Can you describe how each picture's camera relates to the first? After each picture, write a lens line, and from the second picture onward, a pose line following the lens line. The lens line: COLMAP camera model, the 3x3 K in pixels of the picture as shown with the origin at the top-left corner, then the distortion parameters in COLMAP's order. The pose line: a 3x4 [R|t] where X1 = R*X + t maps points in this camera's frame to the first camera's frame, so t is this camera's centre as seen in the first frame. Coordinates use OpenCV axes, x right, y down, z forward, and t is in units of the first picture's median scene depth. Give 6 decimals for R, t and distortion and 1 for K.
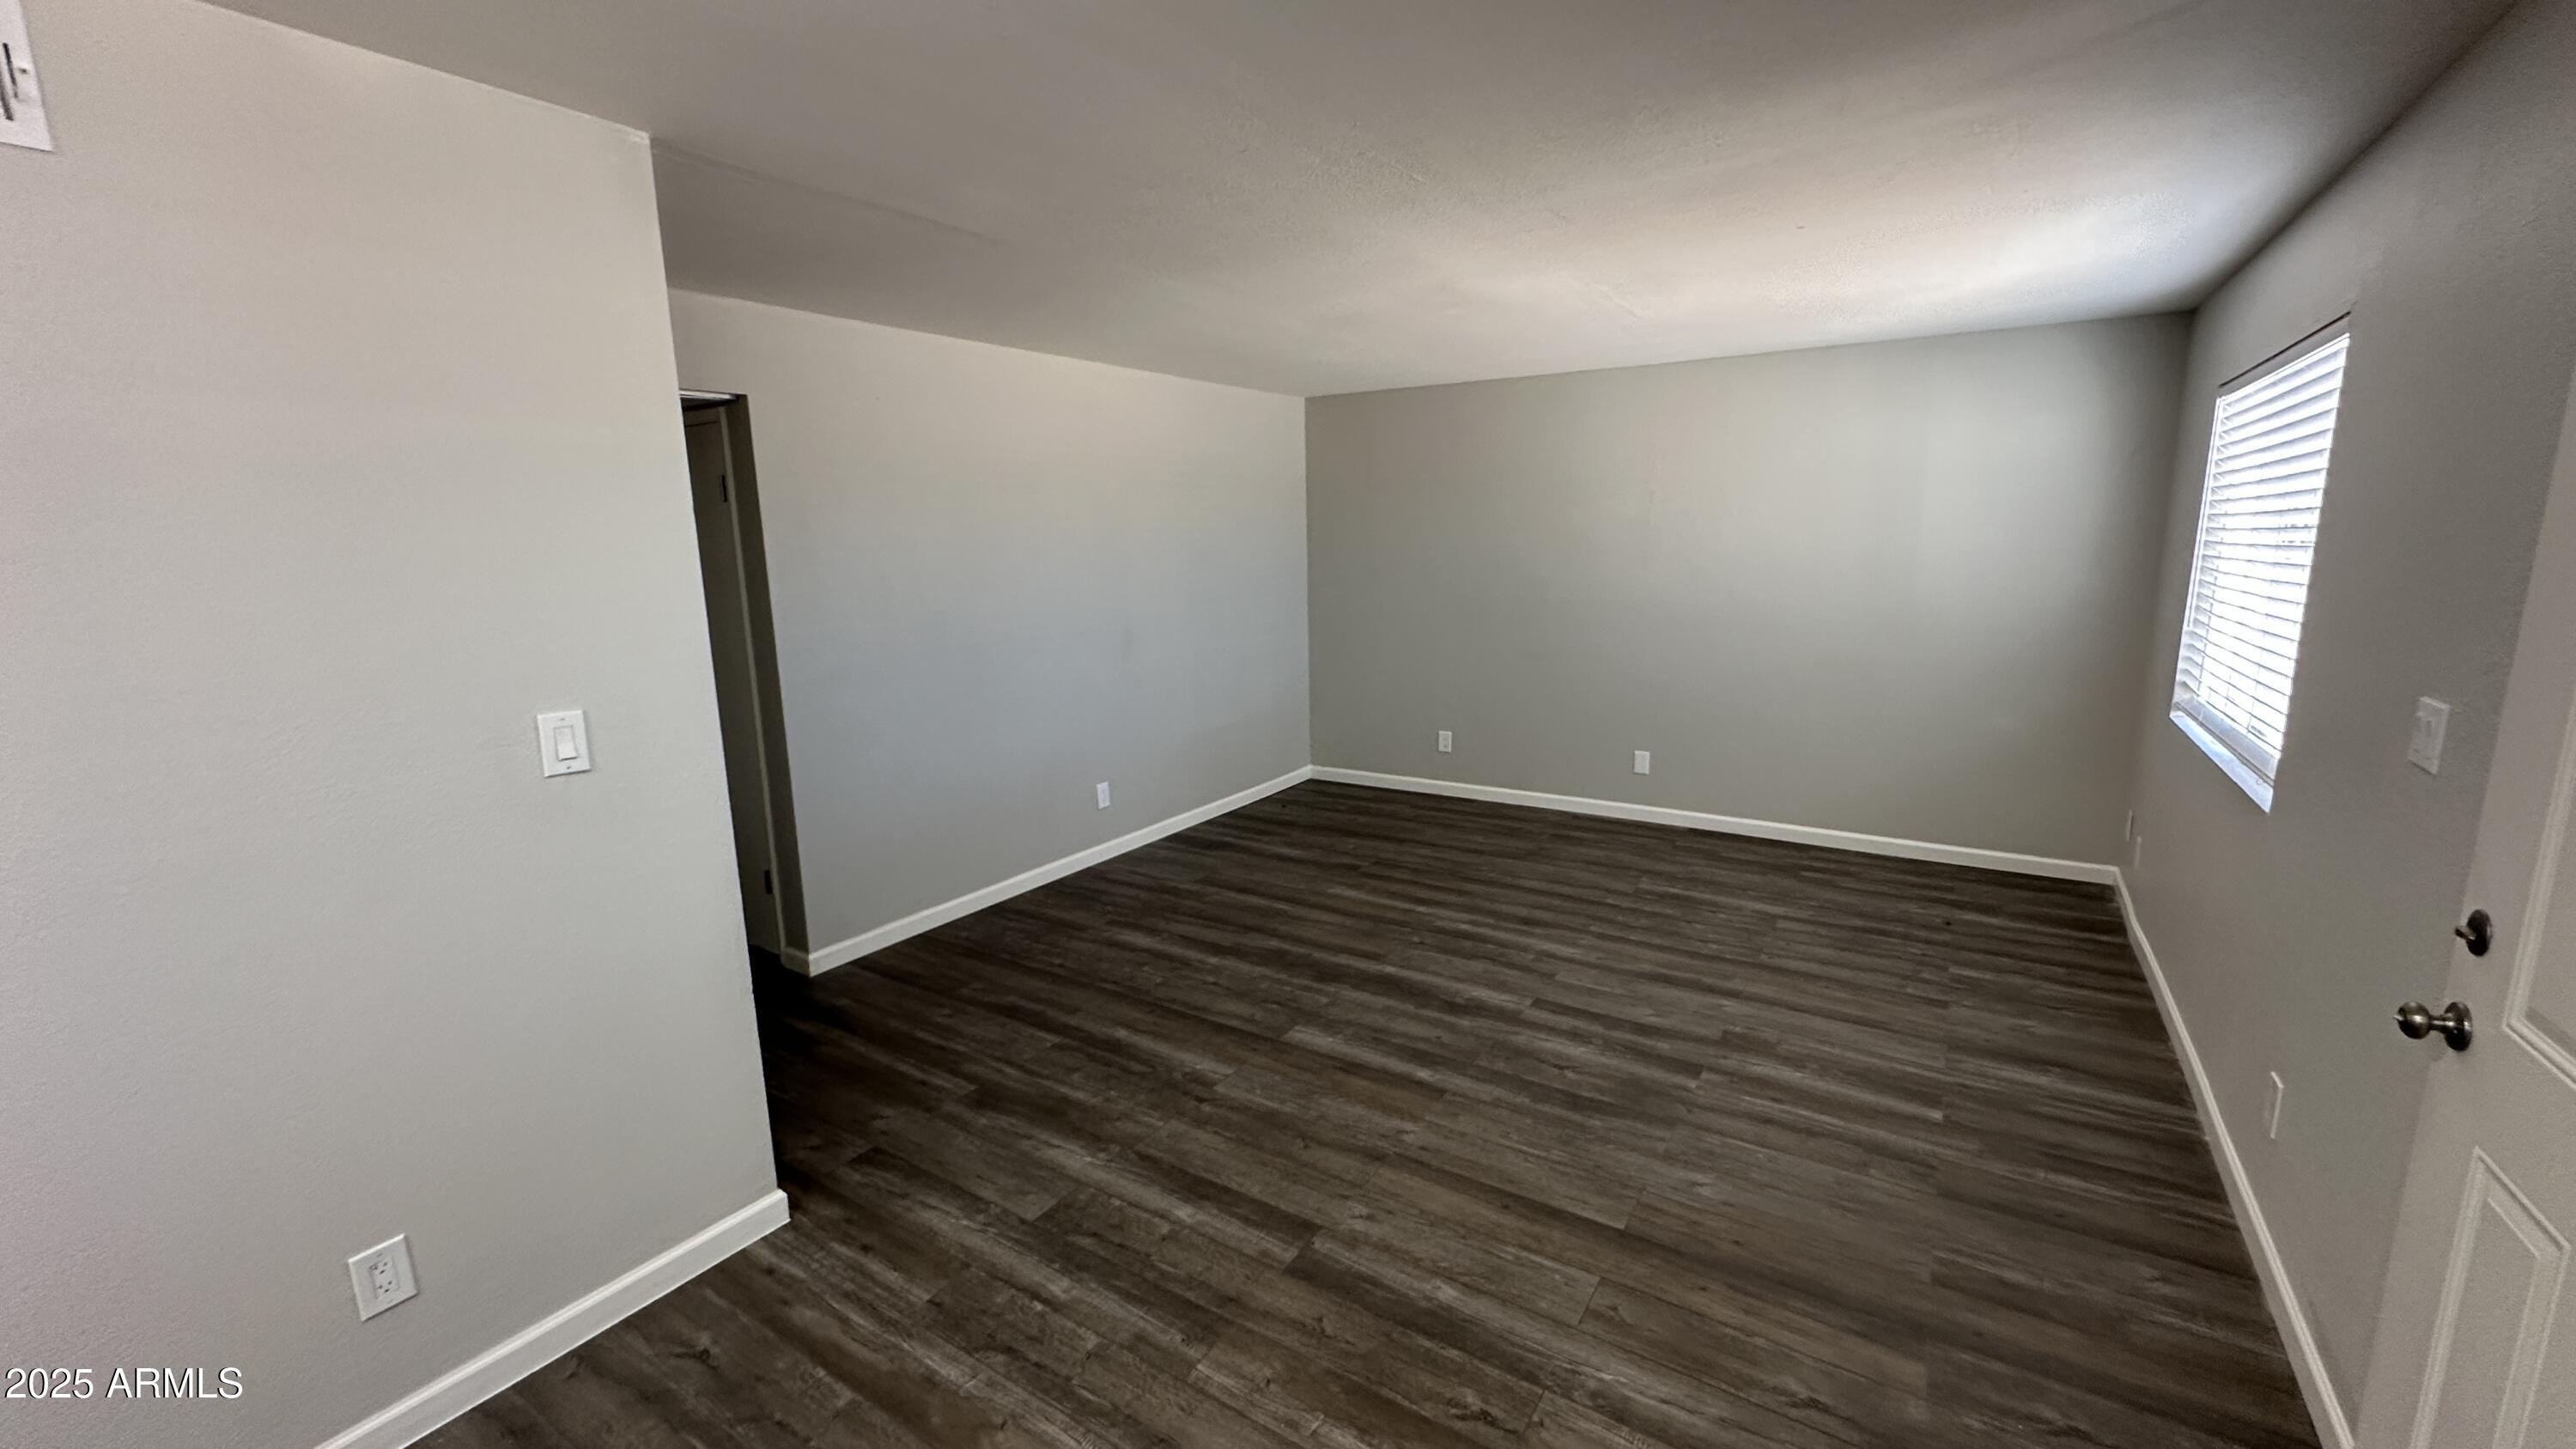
lens RADIAL K [[1027.5, 0, 1283.0], [0, 1027.5, 717.3], [0, 0, 1]] dist [-0.003248, 0.002014]
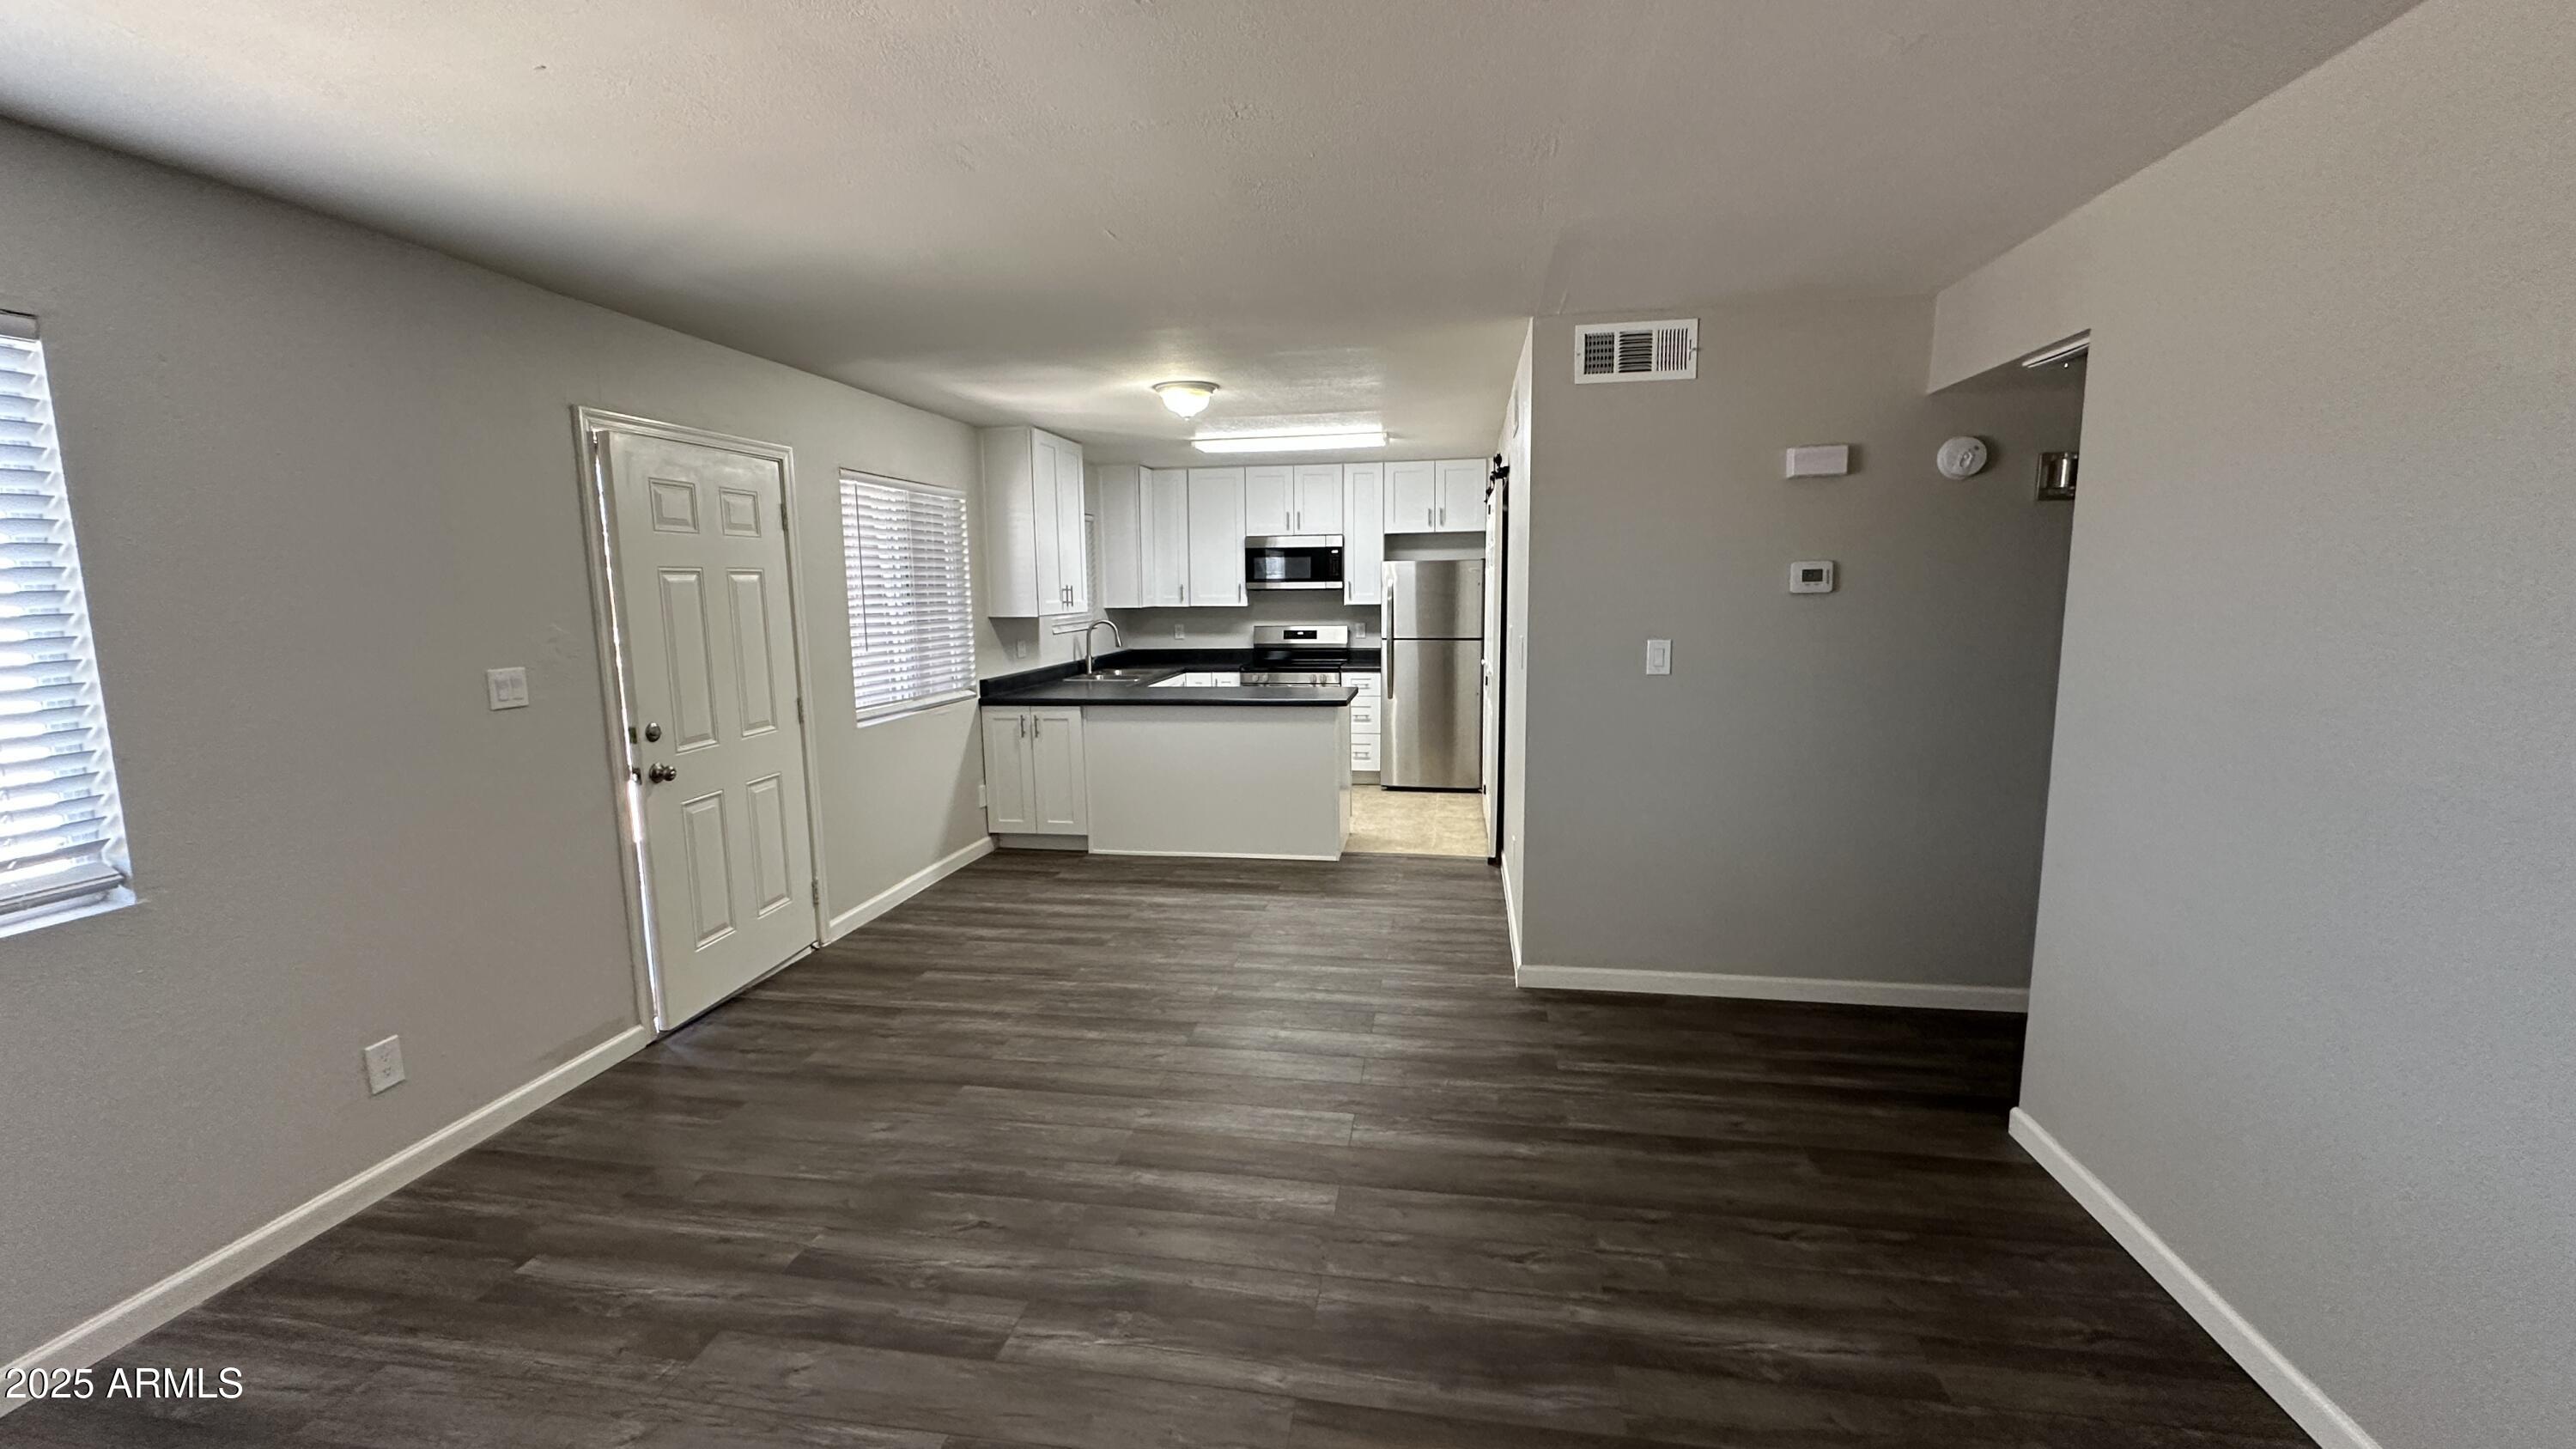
lens RADIAL K [[1027.5, 0, 1279.2], [0, 1027.5, 724.5], [0, 0, 1]] dist [-0.003248, 0.002014]
pose [[-0.915548, 0.086944, -0.392699, 0.342124], [-0.040720, 0.951303, 0.305555, -0.280333], [0.400142, 0.295741, -0.867424, 1.687081]]
